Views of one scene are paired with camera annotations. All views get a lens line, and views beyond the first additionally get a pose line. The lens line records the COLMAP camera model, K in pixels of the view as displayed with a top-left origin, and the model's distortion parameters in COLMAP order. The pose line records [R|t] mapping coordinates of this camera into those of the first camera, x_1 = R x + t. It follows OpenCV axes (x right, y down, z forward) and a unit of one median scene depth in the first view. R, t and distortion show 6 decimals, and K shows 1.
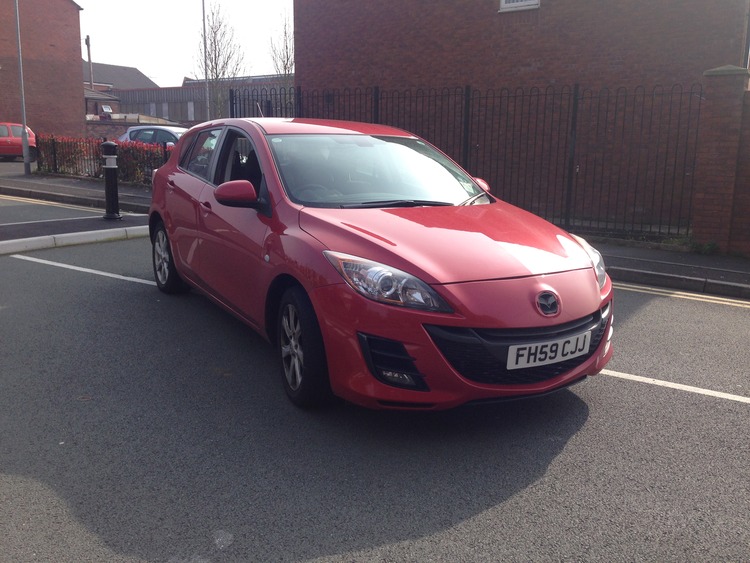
lens RADIAL K [[735.4, 0, 374.2], [0, 735.4, 281.1], [0, 0, 1]] dist [0.041212, 0.000000]
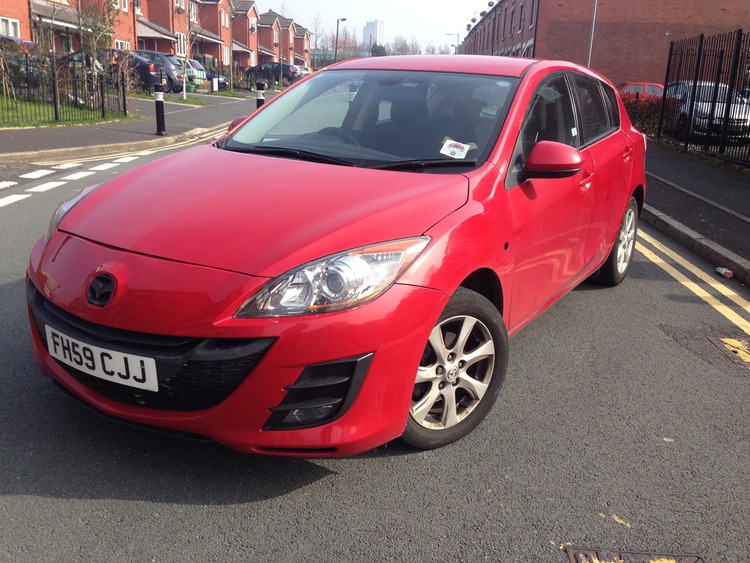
lens RADIAL K [[735.4, 0, 374.6], [0, 735.4, 285.4], [0, 0, 1]] dist [0.041212, 0.000000]
pose [[0.441591, 0.248724, -0.862052, 0.949607], [-0.216340, 0.961976, 0.166733, -0.146728], [0.870743, 0.112868, 0.478609, 0.891507]]
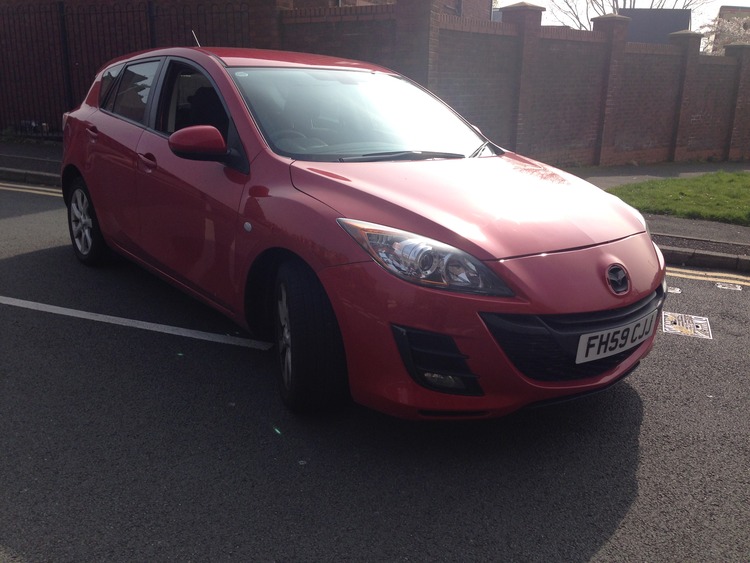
lens RADIAL K [[735.4, 0, 377.2], [0, 735.4, 283.7], [0, 0, 1]] dist [0.041212, 0.000000]
pose [[0.988961, -0.029005, 0.145310, -0.143897], [0.018703, 0.997246, 0.071770, -0.028033], [-0.146992, -0.068260, 0.986780, 0.237792]]
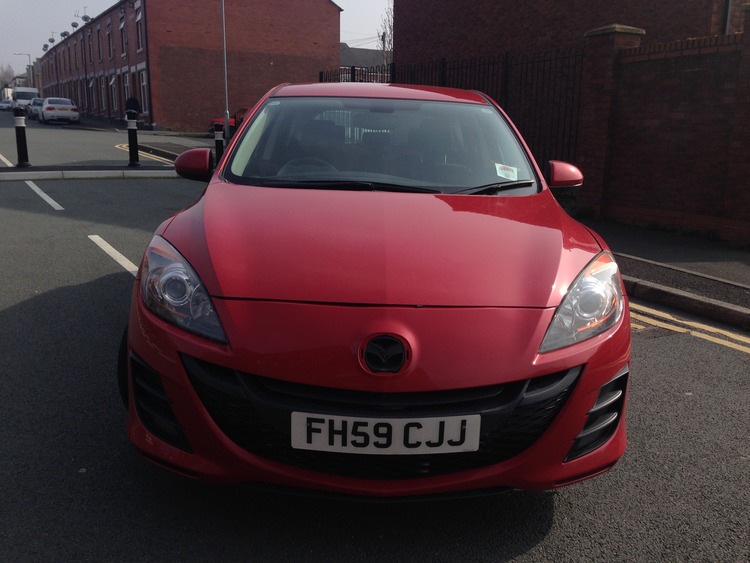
lens RADIAL K [[735.4, 0, 374.7], [0, 735.4, 277.5], [0, 0, 1]] dist [0.041212, 0.000000]
pose [[0.863864, 0.119462, -0.489354, 0.514582], [-0.120586, 0.992269, 0.029363, -0.048639], [0.489078, 0.033644, 0.871591, 0.470807]]
